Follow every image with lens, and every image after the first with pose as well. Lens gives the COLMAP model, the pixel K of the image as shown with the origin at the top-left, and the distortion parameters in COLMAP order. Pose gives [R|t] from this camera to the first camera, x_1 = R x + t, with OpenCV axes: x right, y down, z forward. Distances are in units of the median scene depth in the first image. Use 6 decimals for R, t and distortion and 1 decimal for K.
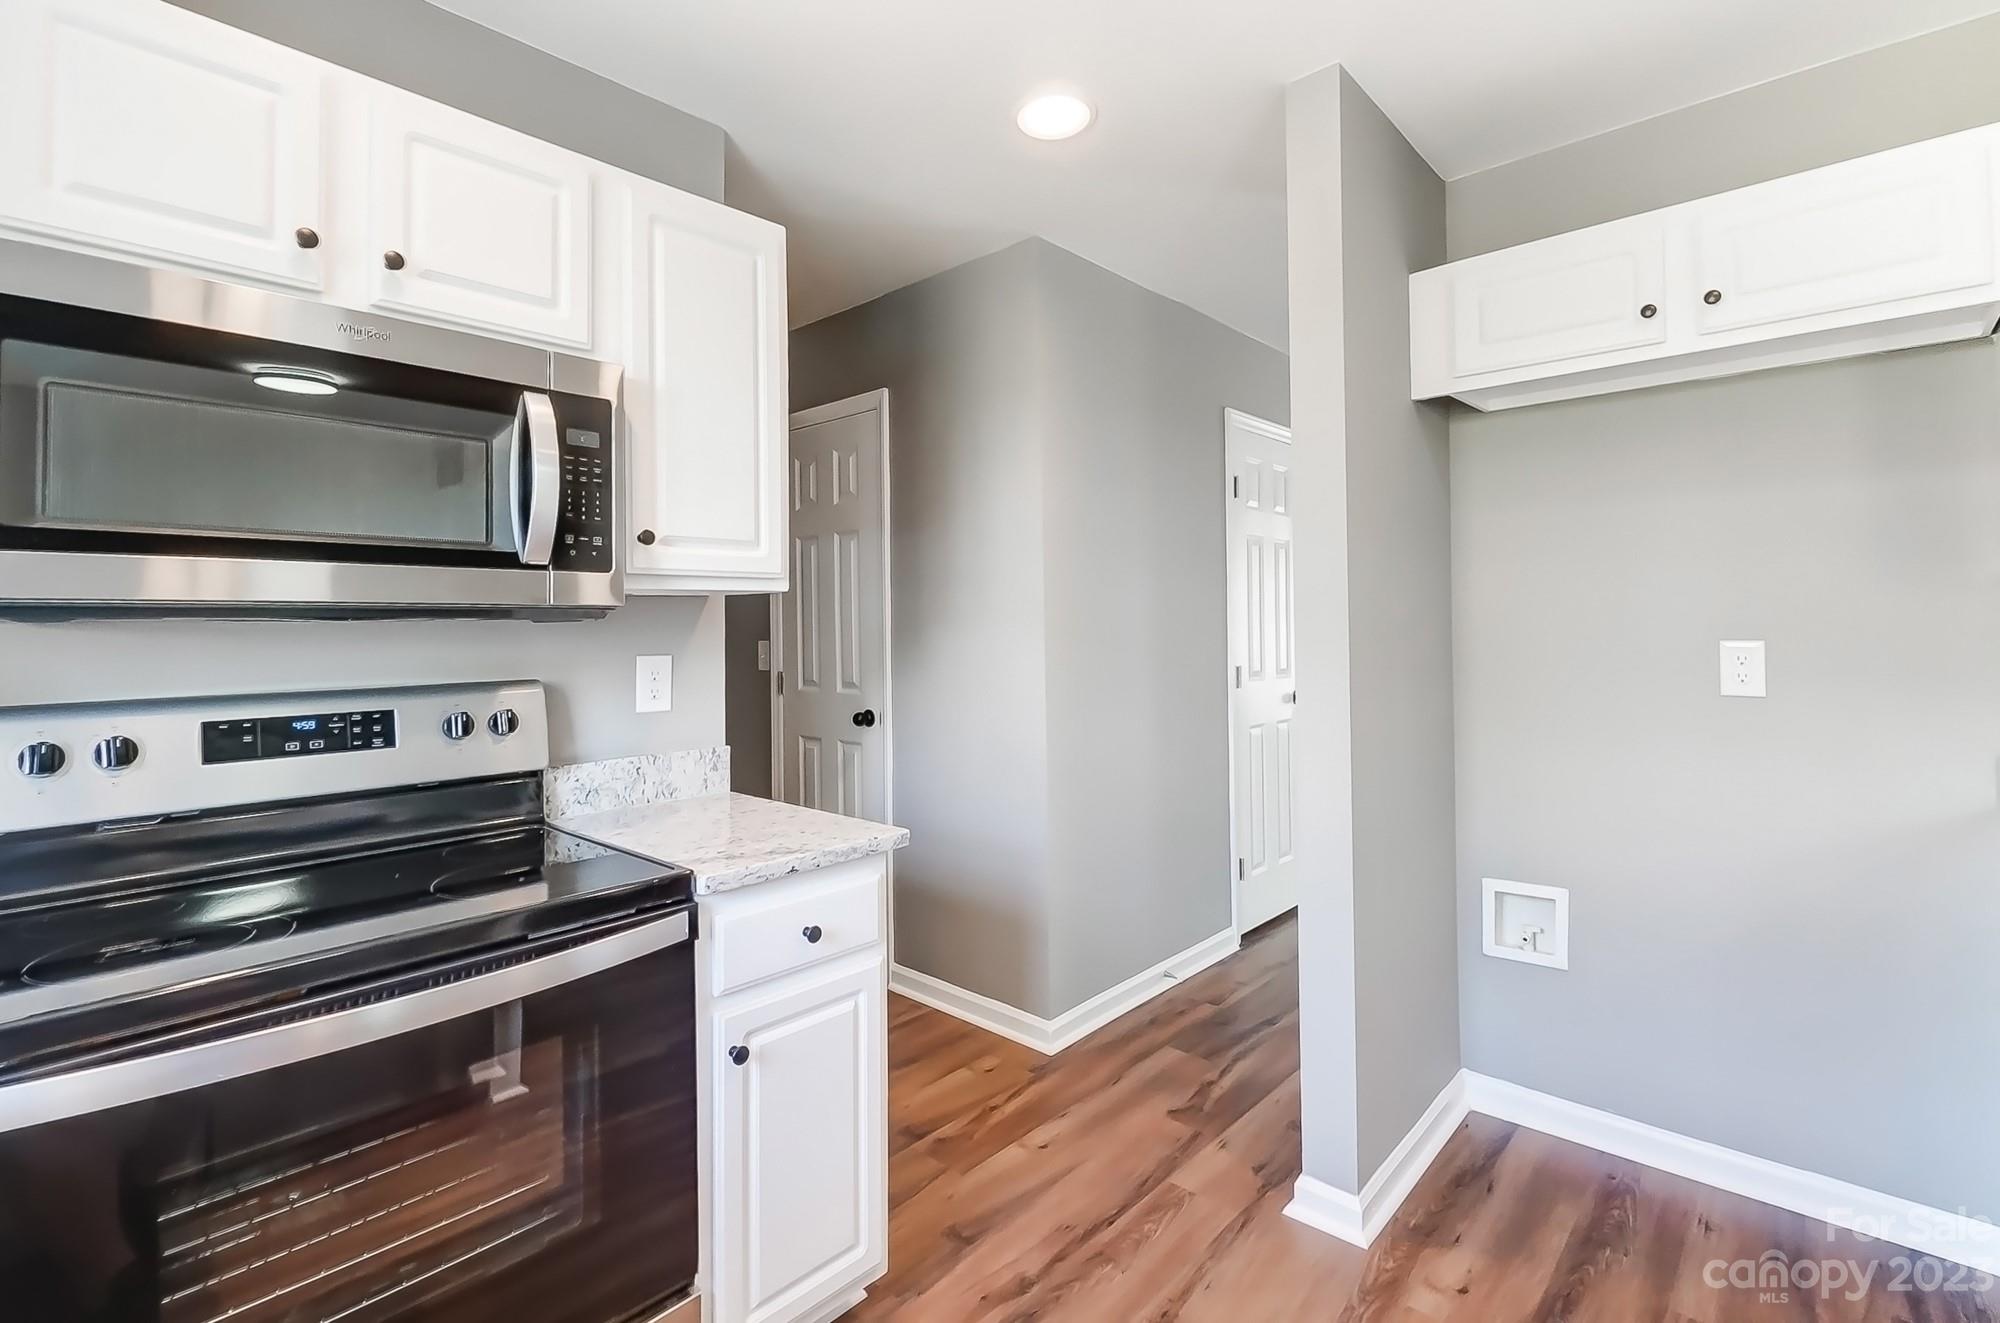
lens RADIAL K [[907.9, 0, 1054.7], [0, 907.9, 612.7], [0, 0, 1]] dist [-0.021966, -0.000184]
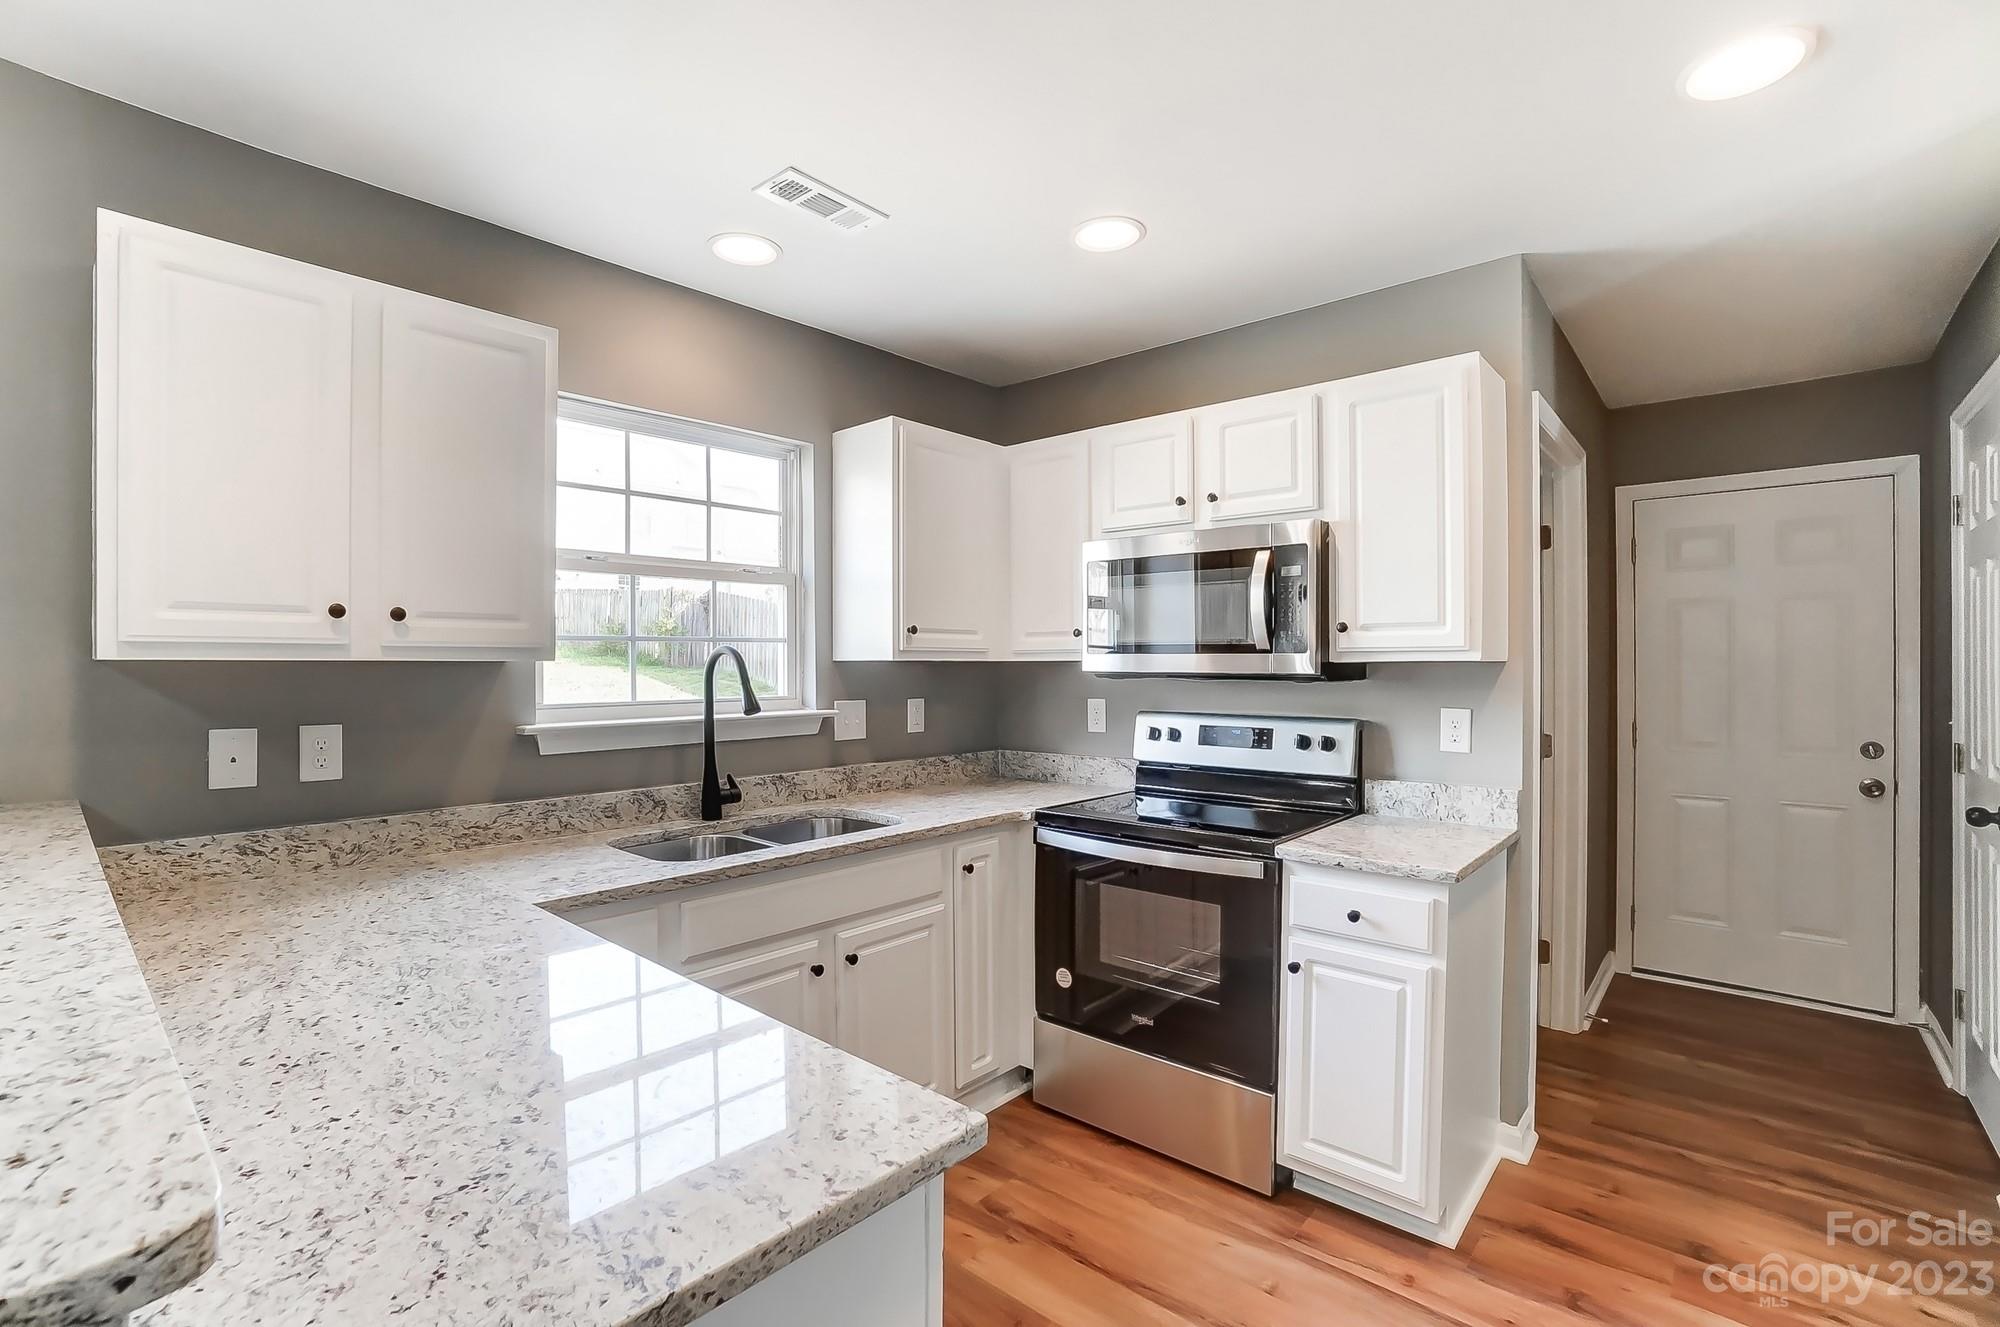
lens RADIAL K [[884.5, 0, 976.4], [0, 884.5, 670.2], [0, 0, 1]] dist [-0.057961, 0.018411]
pose [[-0.022023, 0.019462, -0.999568, 1.008586], [0.010965, 0.999755, 0.019224, -0.047796], [0.999697, -0.010537, -0.022231, 0.435760]]
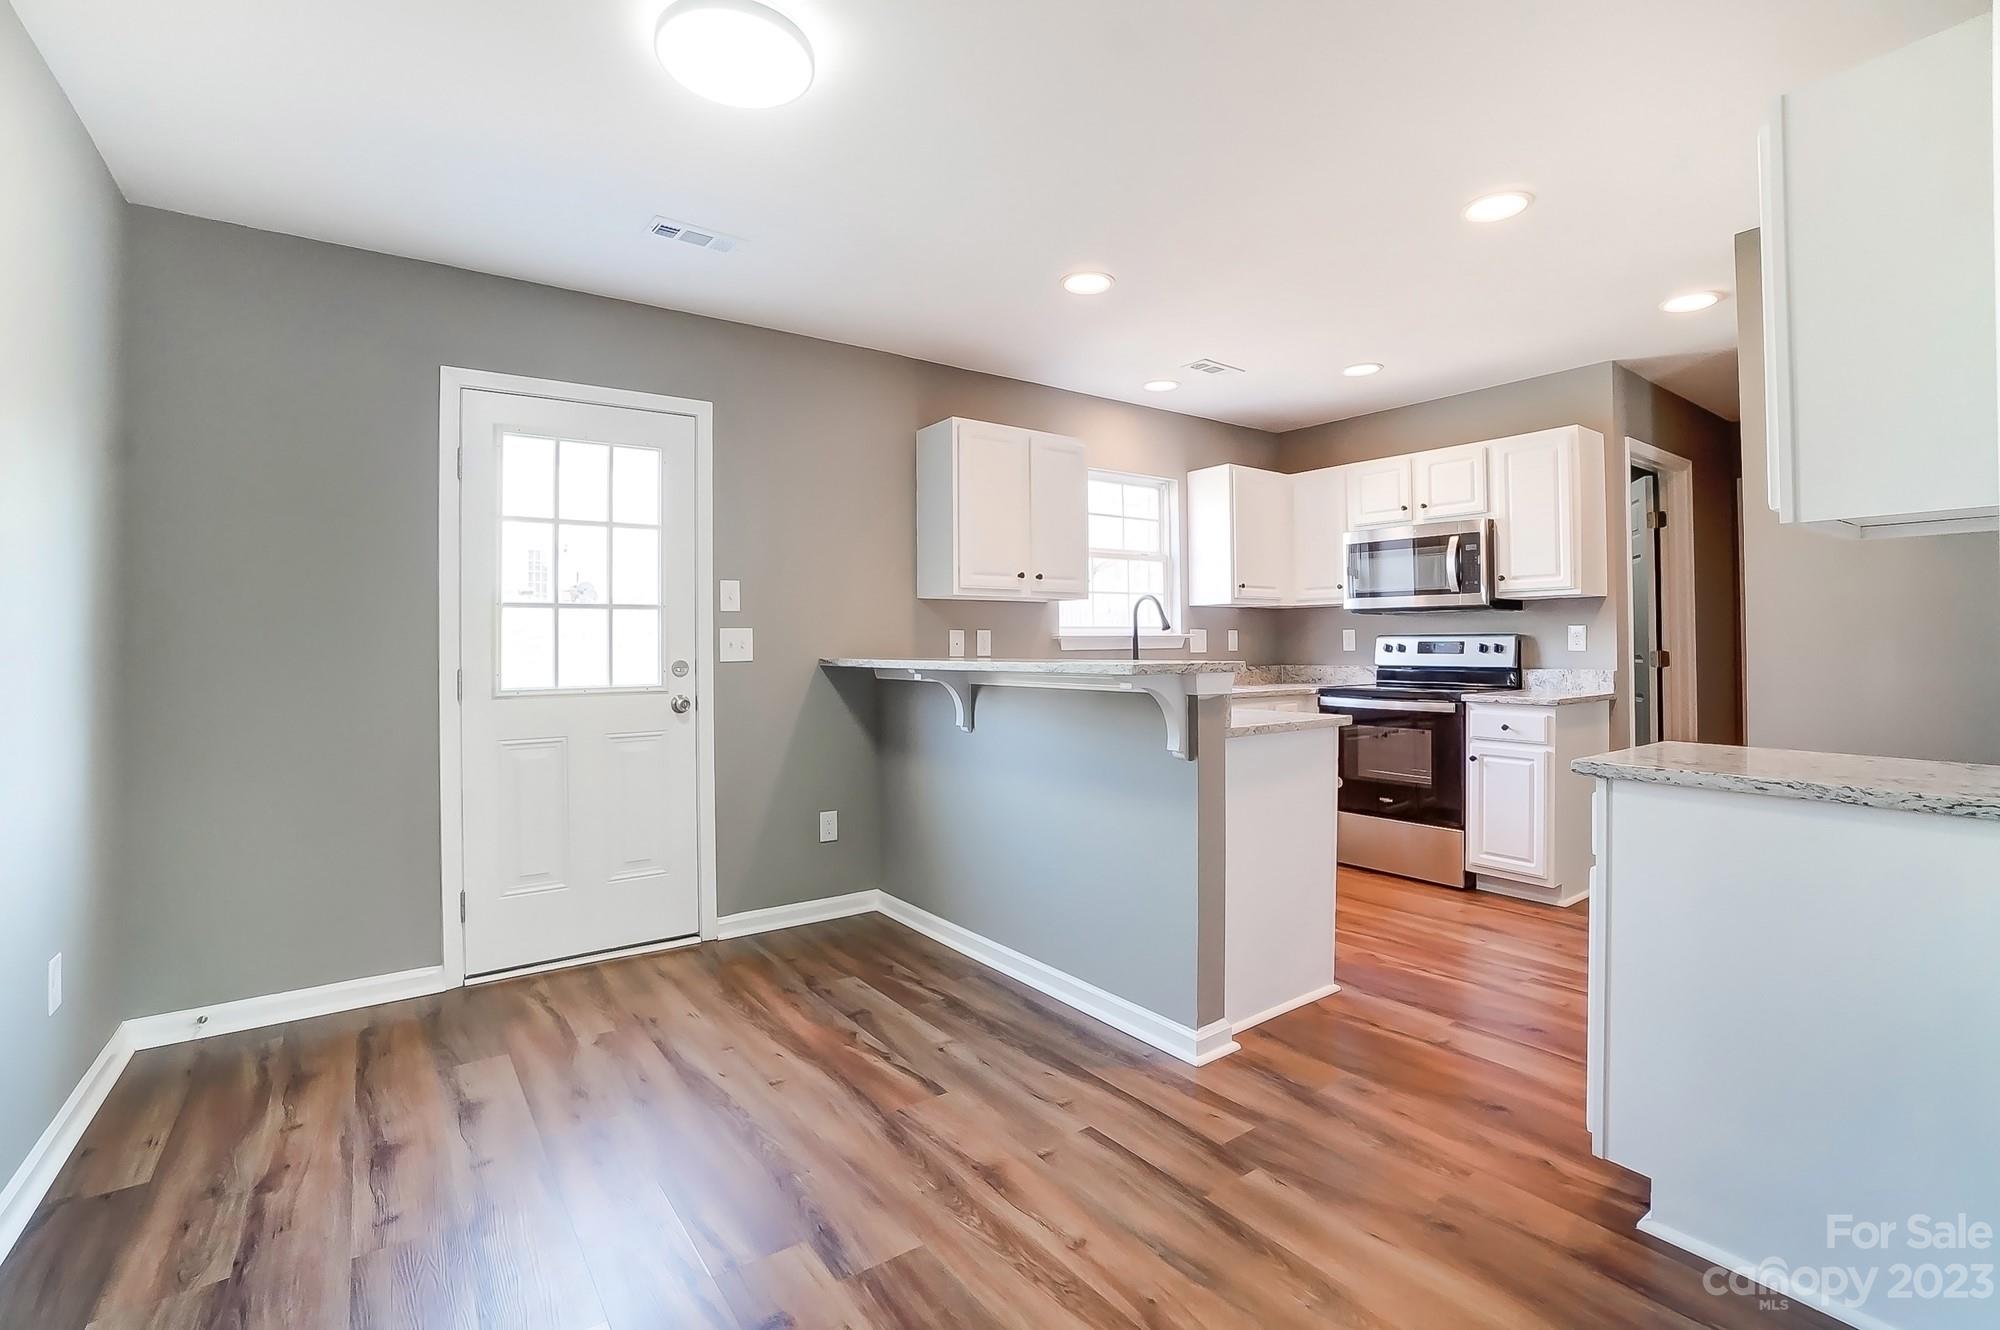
lens RADIAL K [[891.2, 0, 991.7], [0, 891.2, 637.4], [0, 0, 1]] dist [-0.051536, 0.019168]
pose [[-0.224784, 0.005727, -0.974392, 2.422361], [0.019073, 0.999817, 0.001477, 0.059286], [0.974222, -0.018252, -0.224852, 0.118758]]
